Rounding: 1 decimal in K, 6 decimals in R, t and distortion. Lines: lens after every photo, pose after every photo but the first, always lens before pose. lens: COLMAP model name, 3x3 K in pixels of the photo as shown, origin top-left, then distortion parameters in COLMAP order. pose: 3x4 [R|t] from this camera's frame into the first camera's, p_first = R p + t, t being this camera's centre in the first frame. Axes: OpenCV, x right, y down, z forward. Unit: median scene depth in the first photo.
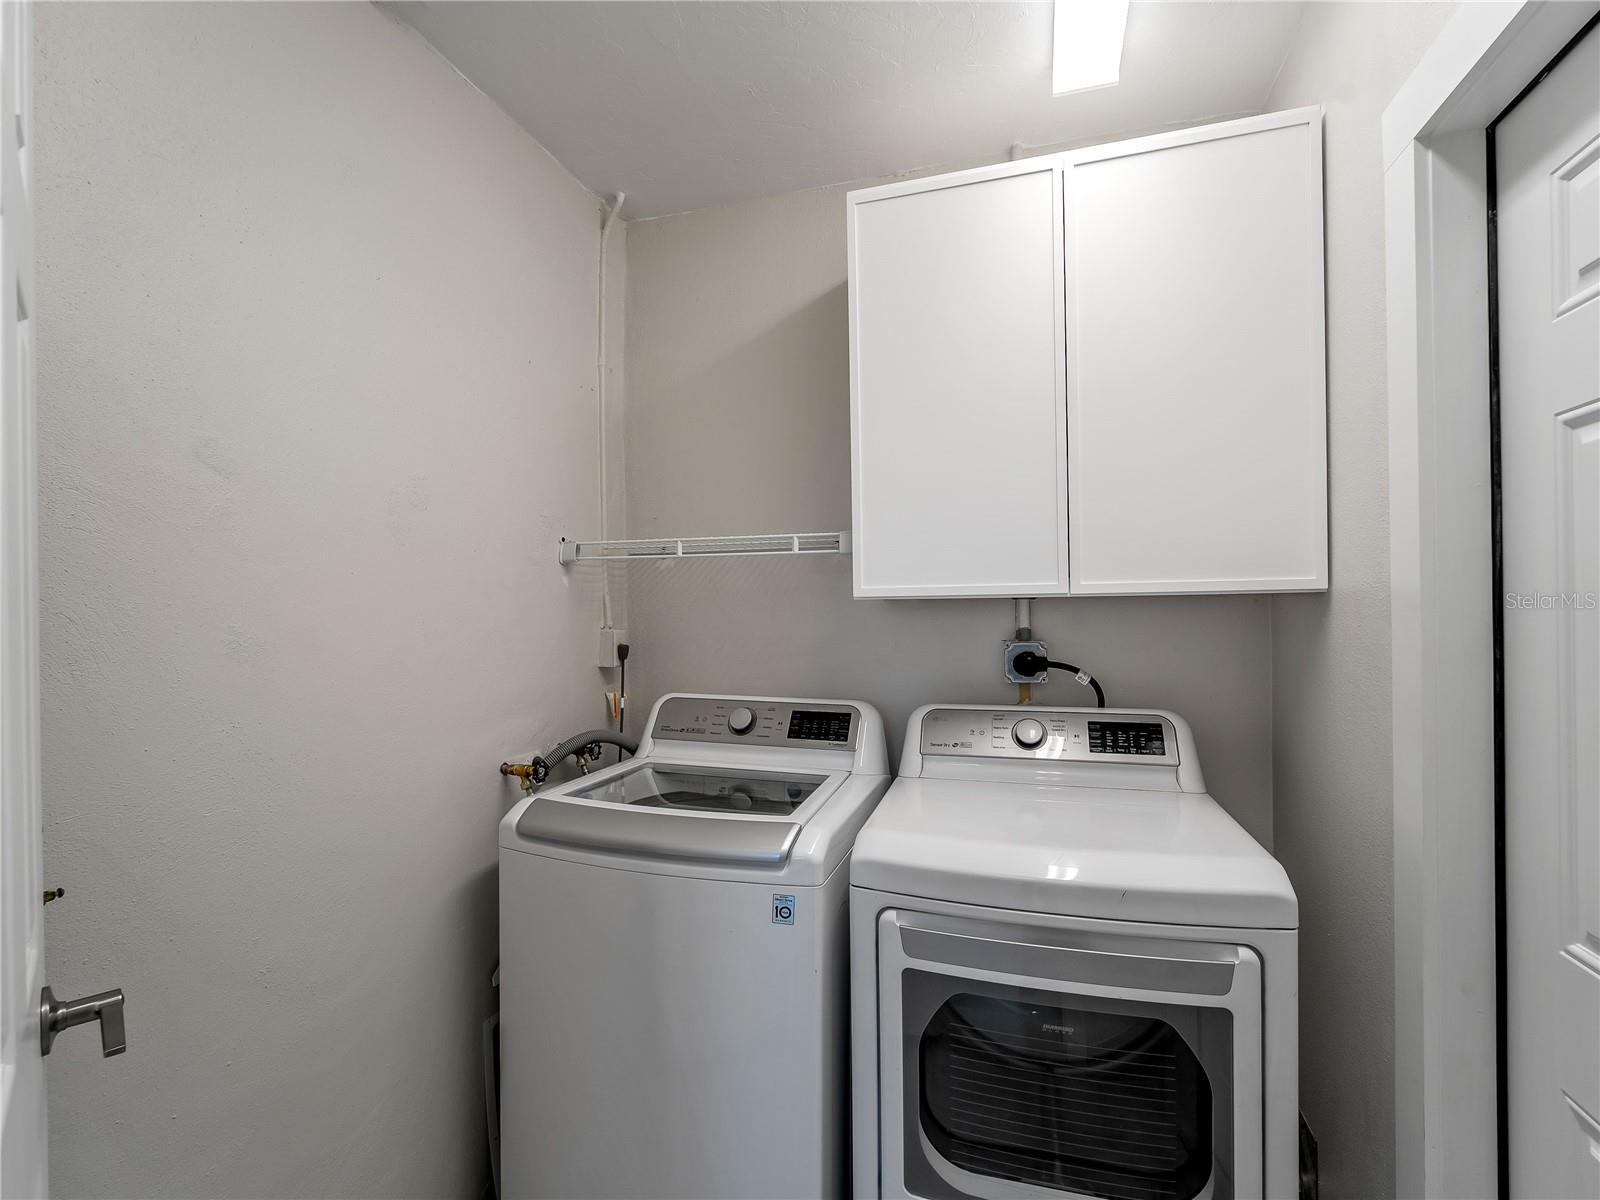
lens RADIAL K [[729.9, 0, 793.3], [0, 729.9, 595.3], [0, 0, 1]] dist [-0.001725, -0.002258]
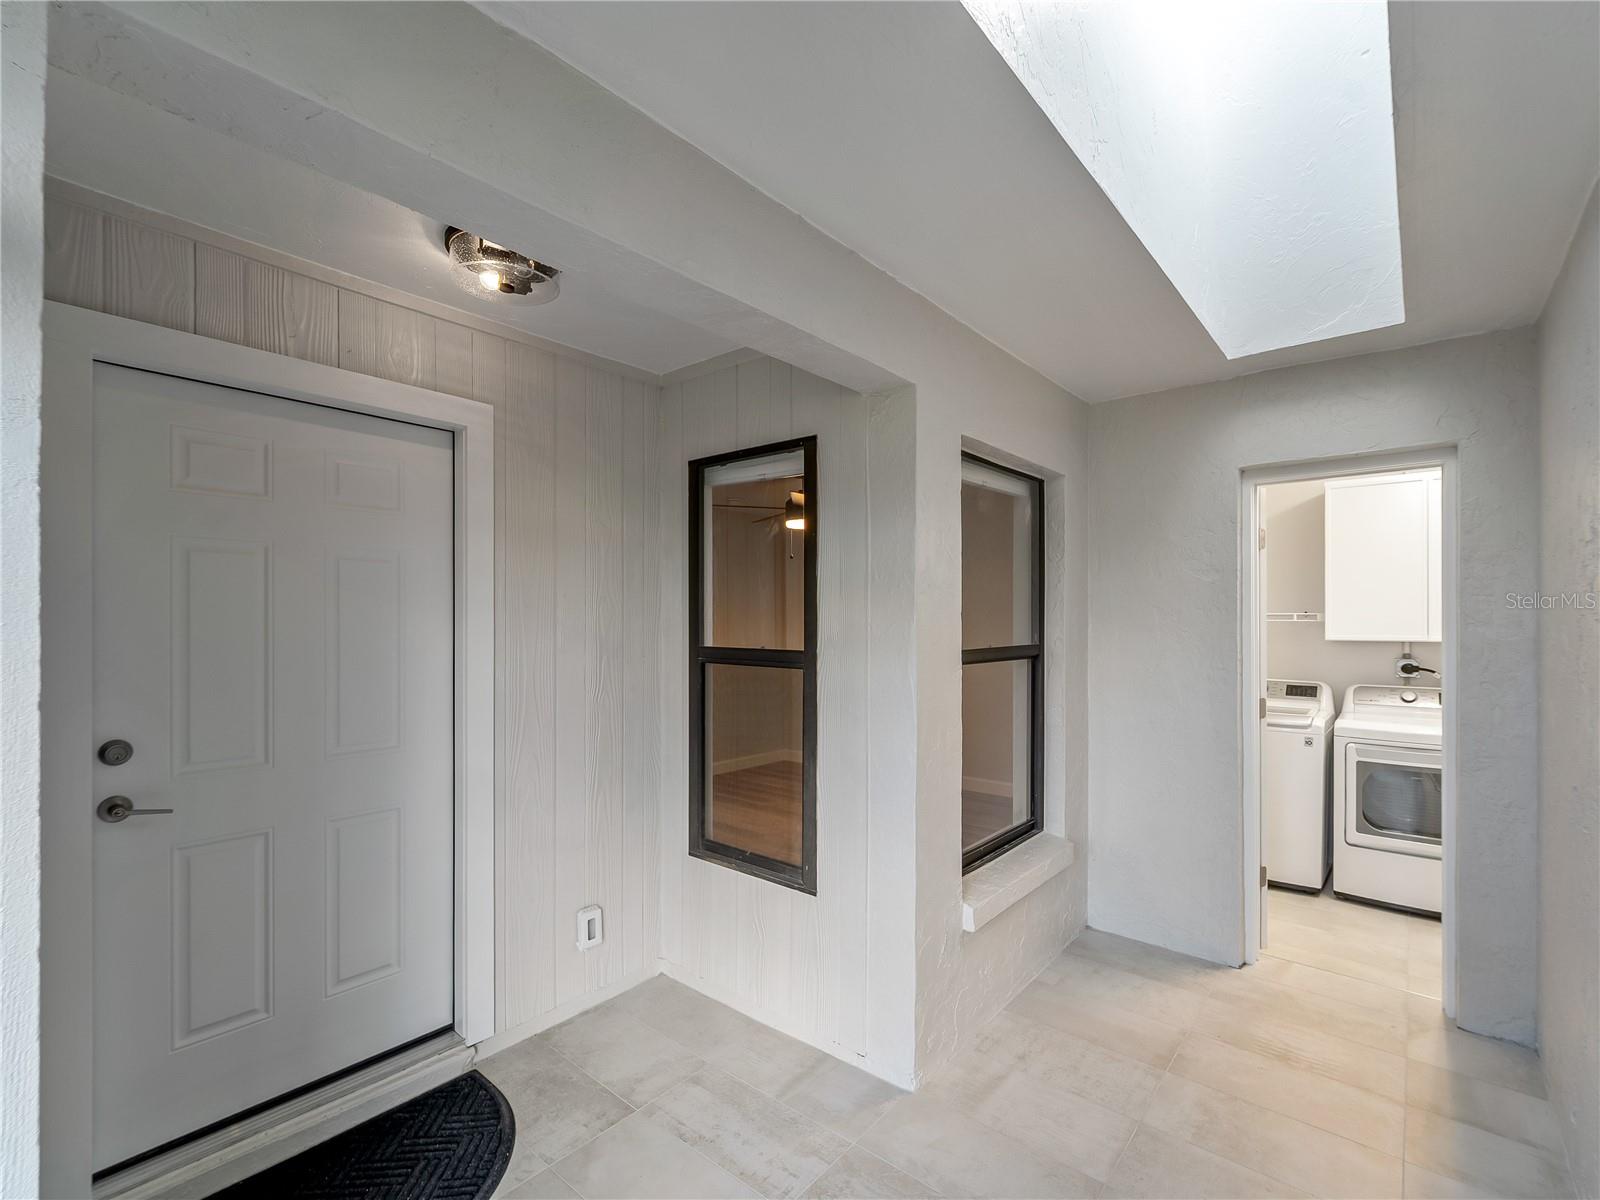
lens RADIAL K [[729.9, 0, 799.7], [0, 729.9, 611.2], [0, 0, 1]] dist [-0.001725, -0.002258]
pose [[0.922933, 0.013413, -0.384727, -0.632821], [-0.012022, 0.999910, 0.006022, -0.088582], [0.384773, -0.000932, 0.923011, -2.060605]]
